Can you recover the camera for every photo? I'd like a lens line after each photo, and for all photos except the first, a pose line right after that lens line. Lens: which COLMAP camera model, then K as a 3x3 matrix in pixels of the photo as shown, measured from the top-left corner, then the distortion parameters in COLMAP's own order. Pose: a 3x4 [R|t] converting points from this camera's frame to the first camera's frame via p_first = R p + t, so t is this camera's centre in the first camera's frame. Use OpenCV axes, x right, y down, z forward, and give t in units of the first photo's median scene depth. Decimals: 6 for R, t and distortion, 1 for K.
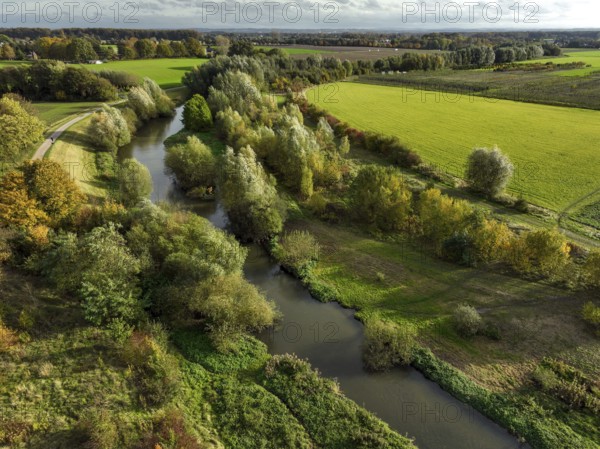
lens RADIAL K [[417.9, 0, 300.0], [0, 417.9, 224.5], [0, 0, 1]] dist [0.004457, 0.008149]
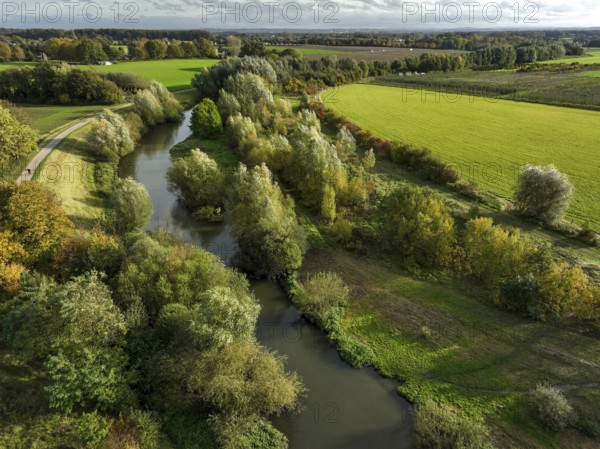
lens RADIAL K [[417.9, 0, 300.0], [0, 417.9, 224.5], [0, 0, 1]] dist [0.004457, 0.008149]
pose [[0.999683, 0.007668, -0.023965, -0.019474], [-0.007667, 0.999971, 0.000126, -0.049216], [0.023965, 0.000058, 0.999713, 0.111694]]
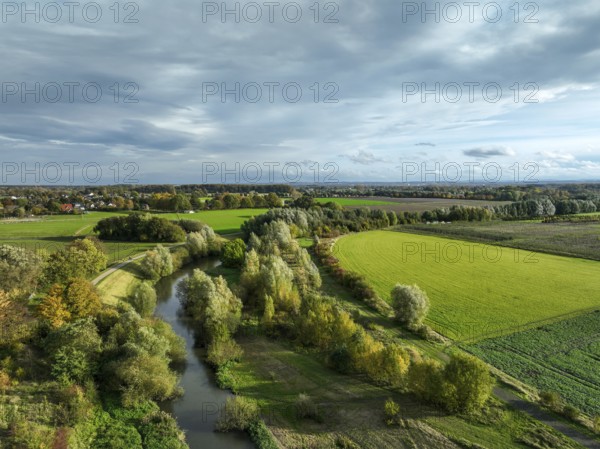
lens RADIAL K [[417.9, 0, 300.0], [0, 417.9, 224.5], [0, 0, 1]] dist [0.004457, 0.008149]
pose [[0.977426, 0.012380, -0.210915, 0.327259], [-0.081266, 0.943511, -0.321220, 0.055928], [0.195023, 0.331109, 0.923219, -0.208142]]
